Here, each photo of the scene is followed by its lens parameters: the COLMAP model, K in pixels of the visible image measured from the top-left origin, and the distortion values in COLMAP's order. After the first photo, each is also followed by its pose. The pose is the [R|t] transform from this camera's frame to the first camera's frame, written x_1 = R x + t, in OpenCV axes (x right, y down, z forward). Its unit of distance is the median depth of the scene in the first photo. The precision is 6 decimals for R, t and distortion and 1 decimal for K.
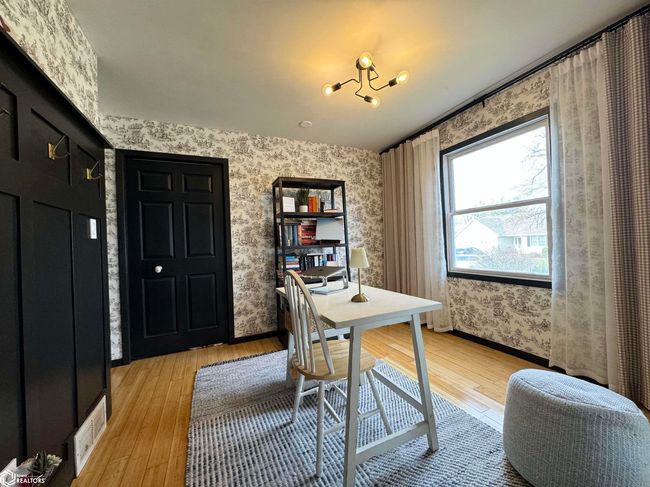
lens RADIAL K [[259.2, 0, 325.6], [0, 259.2, 242.8], [0, 0, 1]] dist [-0.000692, -0.000125]
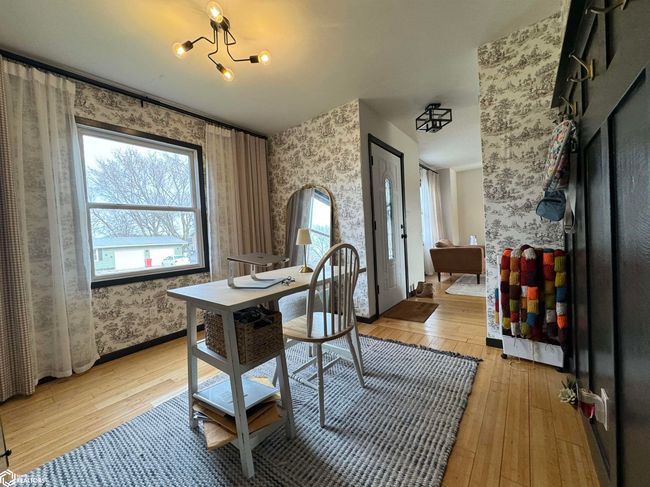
lens RADIAL K [[259.2, 0, 324.2], [0, 259.2, 241.7], [0, 0, 1]] dist [-0.000692, -0.000125]
pose [[-0.454431, 0.039664, 0.889898, -0.589636], [0.072275, 0.997356, -0.007545, 0.057189], [-0.887845, 0.060889, -0.456096, 0.870644]]
